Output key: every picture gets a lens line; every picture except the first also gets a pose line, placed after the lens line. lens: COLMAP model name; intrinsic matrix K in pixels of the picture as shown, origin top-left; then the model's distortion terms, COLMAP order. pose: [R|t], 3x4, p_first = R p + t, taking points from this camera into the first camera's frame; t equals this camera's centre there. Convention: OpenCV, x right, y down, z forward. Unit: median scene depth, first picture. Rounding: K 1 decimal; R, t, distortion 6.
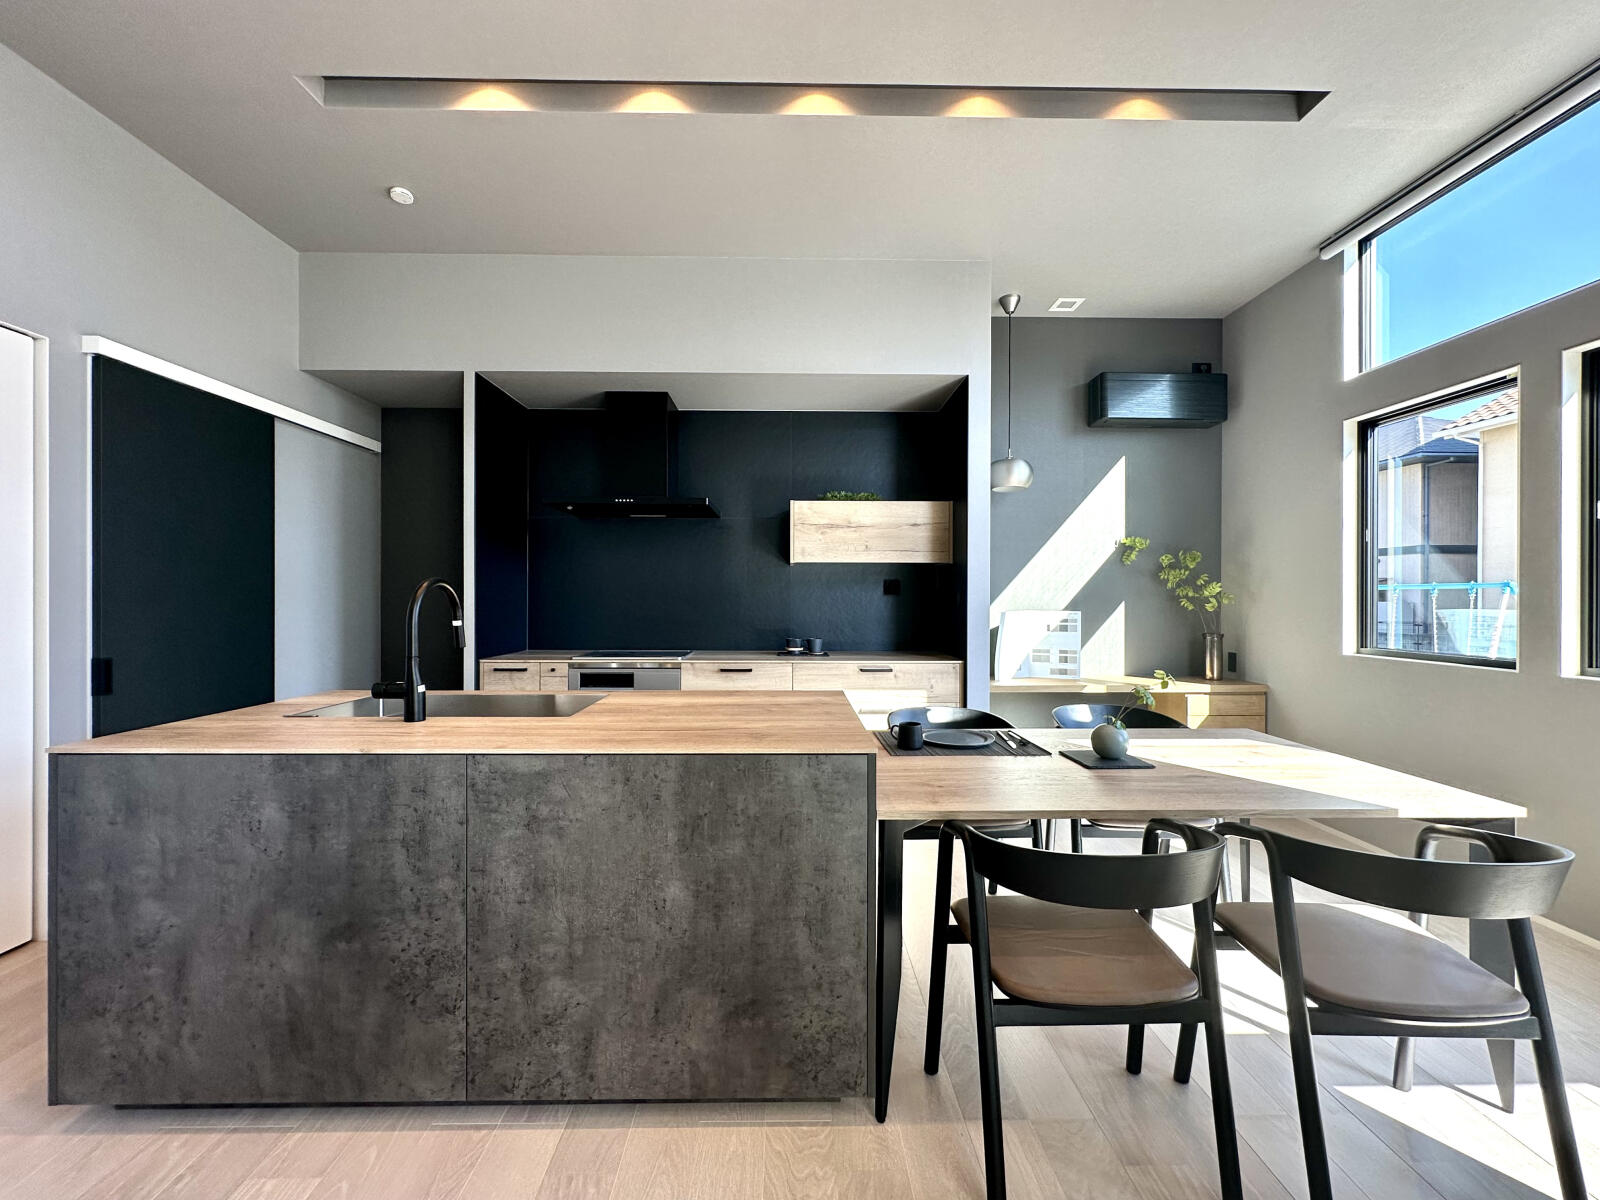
lens RADIAL K [[637.9, 0, 801.5], [0, 637.9, 603.3], [0, 0, 1]] dist [-0.008523, 0.000311]
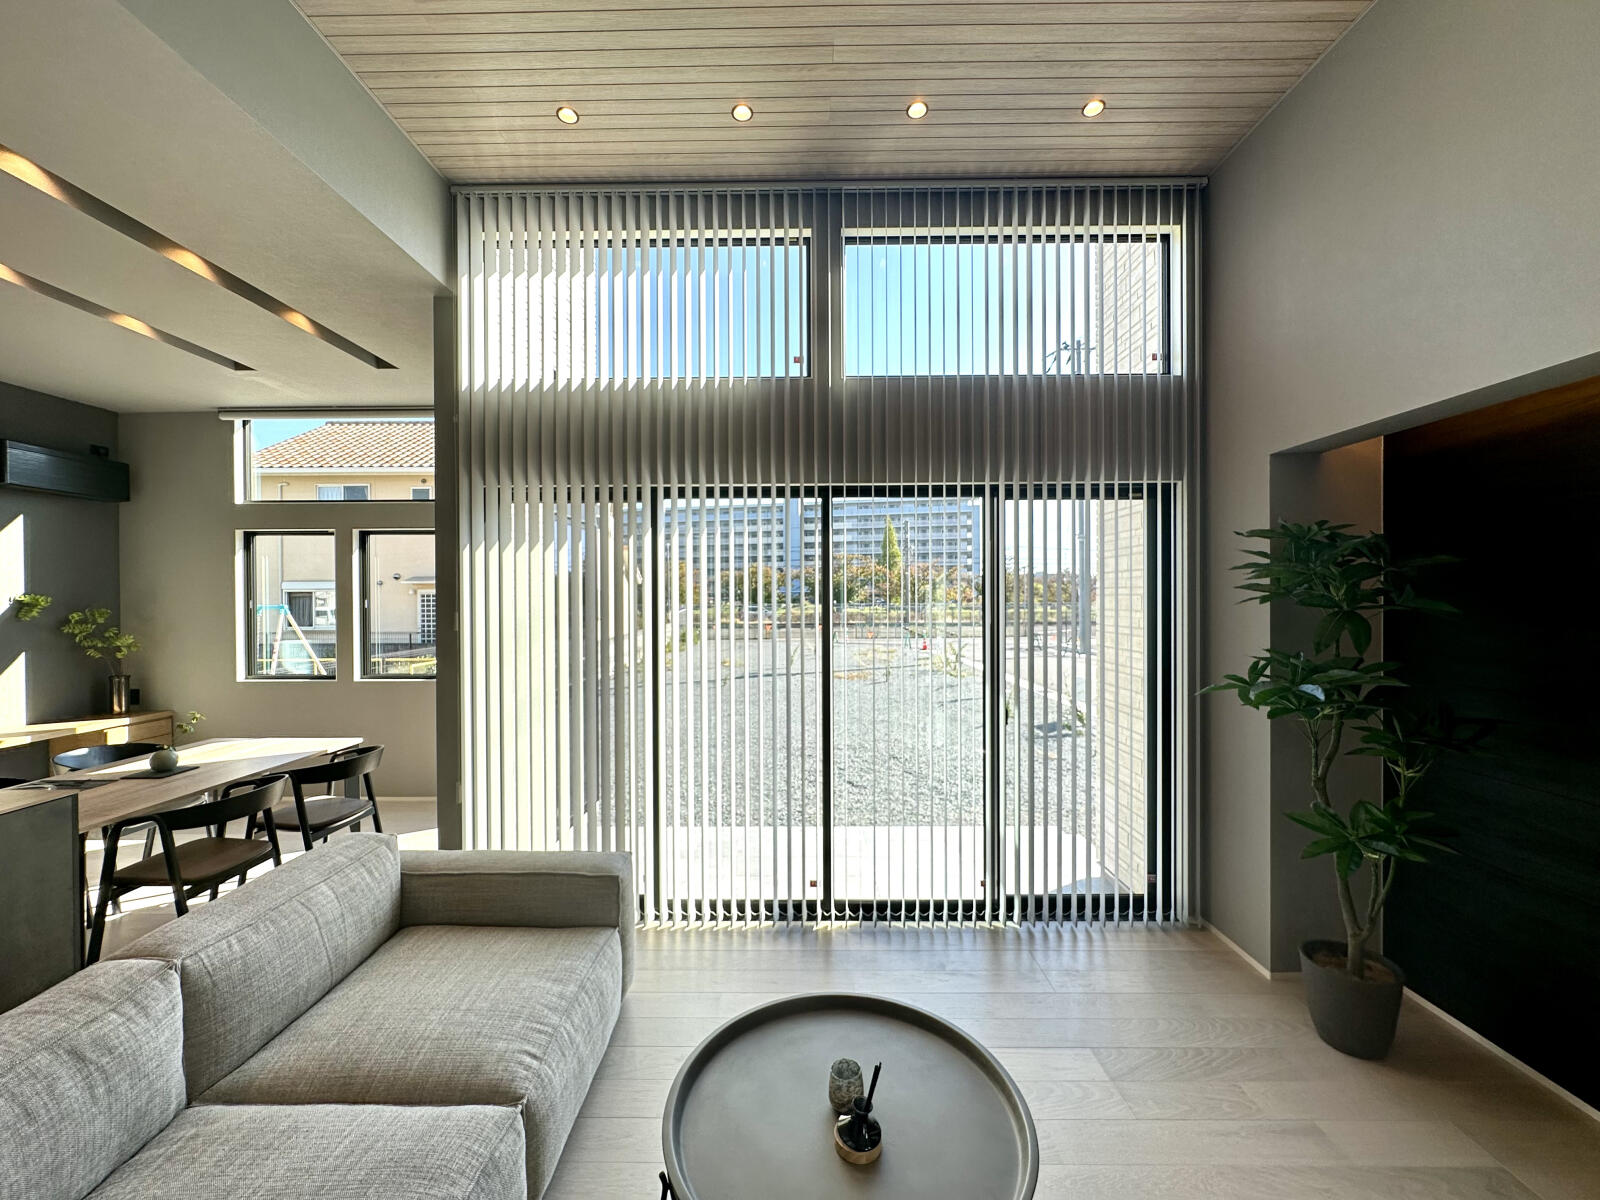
lens RADIAL K [[637.9, 0, 806.3], [0, 637.9, 597.4], [0, 0, 1]] dist [-0.008523, 0.000311]
pose [[0.004733, -0.003687, 0.999982, -0.611863], [0.009525, 0.999948, 0.003641, -0.103613], [-0.999943, 0.009508, 0.004768, -0.356604]]
